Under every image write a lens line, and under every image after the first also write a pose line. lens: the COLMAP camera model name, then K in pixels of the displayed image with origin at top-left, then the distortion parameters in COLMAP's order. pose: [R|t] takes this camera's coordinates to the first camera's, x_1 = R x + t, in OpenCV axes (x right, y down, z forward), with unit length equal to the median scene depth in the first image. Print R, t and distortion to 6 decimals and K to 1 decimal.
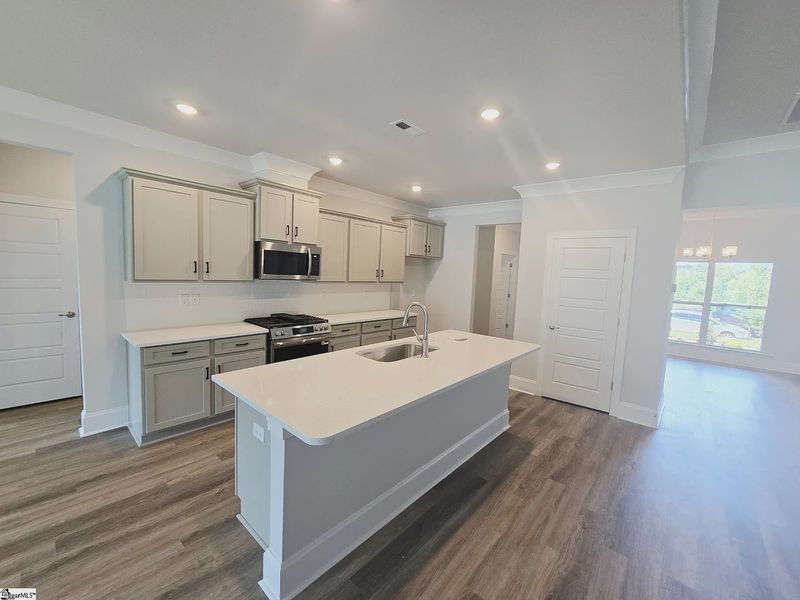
lens RADIAL K [[326.5, 0, 400.0], [0, 326.5, 300.0], [0, 0, 1]] dist [-0.000259, 0.000090]
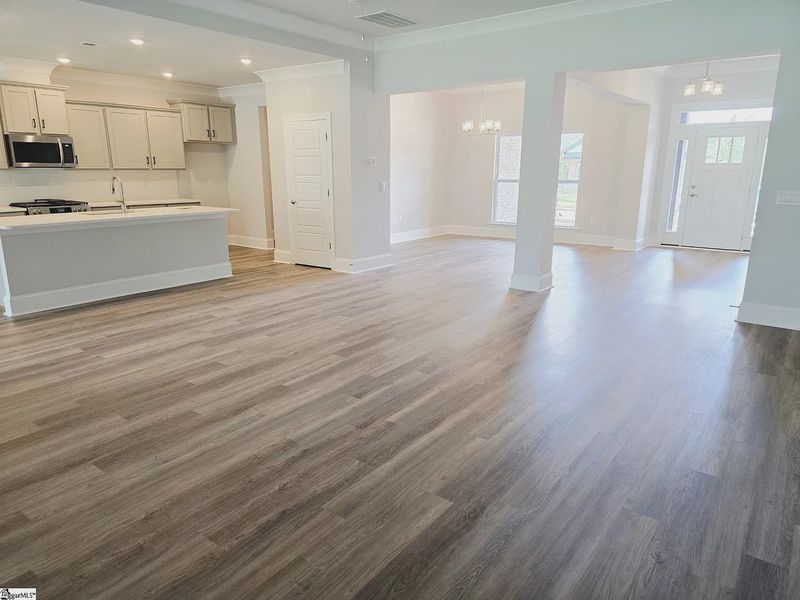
lens RADIAL K [[542.0, 0, 395.8], [0, 542.0, 301.6], [0, 0, 1]] dist [0.043007, -0.029672]
pose [[0.997296, -0.056498, 0.046997, 0.813062], [0.048497, 0.986448, 0.156741, 0.167916], [-0.055215, -0.154038, 0.986521, -1.097193]]
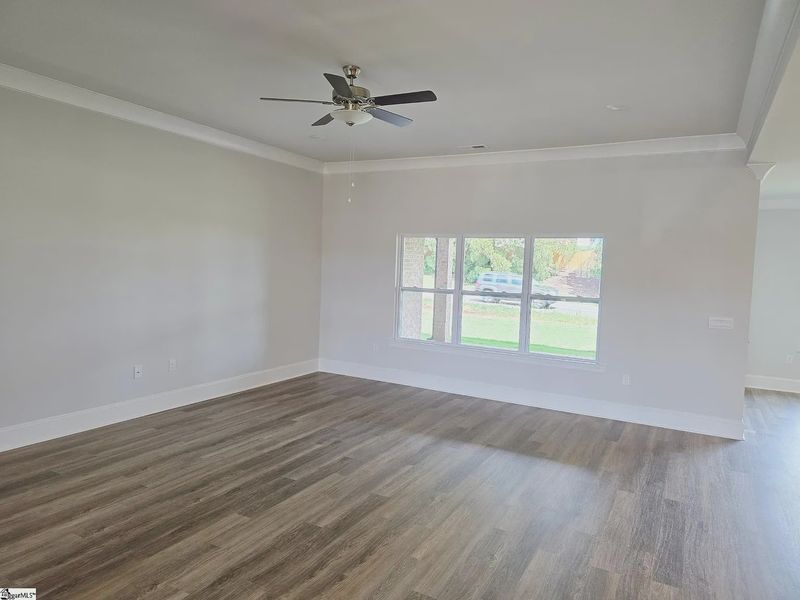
lens RADIAL K [[537.1, 0, 400.0], [0, 537.1, 300.0], [0, 0, 1]] dist [0.005211, 0.001902]
pose [[-0.972594, -0.066433, -0.222818, 0.961039], [-0.099875, 0.984765, 0.142348, -0.061608], [0.209967, 0.160700, -0.964411, 0.997093]]
